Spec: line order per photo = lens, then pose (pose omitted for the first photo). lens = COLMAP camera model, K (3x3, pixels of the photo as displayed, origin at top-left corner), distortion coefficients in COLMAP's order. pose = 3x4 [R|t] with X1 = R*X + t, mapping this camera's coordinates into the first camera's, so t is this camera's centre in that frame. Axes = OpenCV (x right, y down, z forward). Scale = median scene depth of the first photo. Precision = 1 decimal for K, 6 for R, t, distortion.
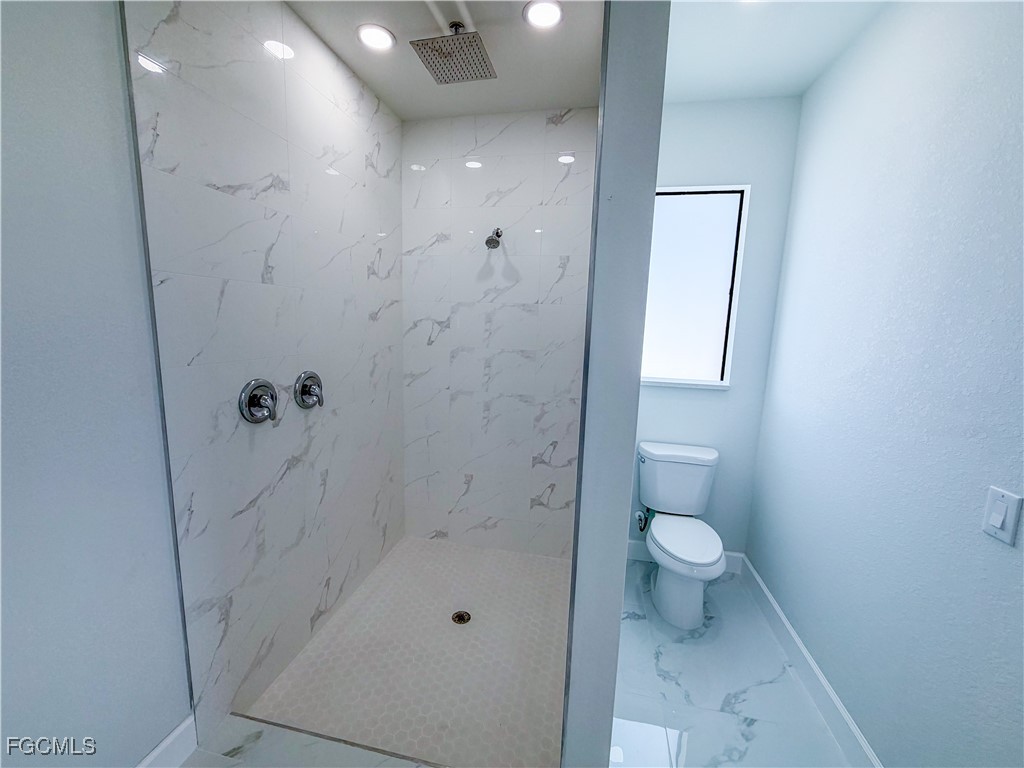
lens RADIAL K [[408.9, 0, 512.1], [0, 408.9, 385.1], [0, 0, 1]] dist [0.000338, 0.000044]
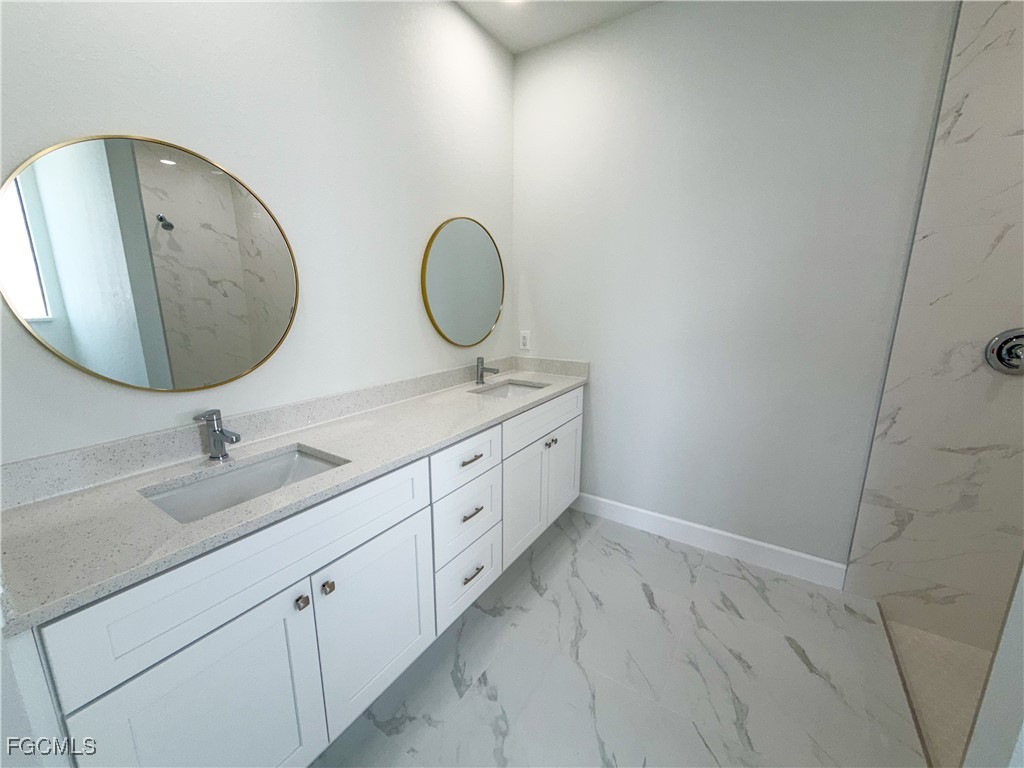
lens RADIAL K [[408.9, 0, 509.8], [0, 408.9, 382.5], [0, 0, 1]] dist [0.000338, 0.000044]
pose [[-0.372580, 0.168236, -0.912623, 0.723121], [-0.150666, 0.959416, 0.238372, 0.061818], [0.915688, 0.226314, -0.332112, 0.269680]]
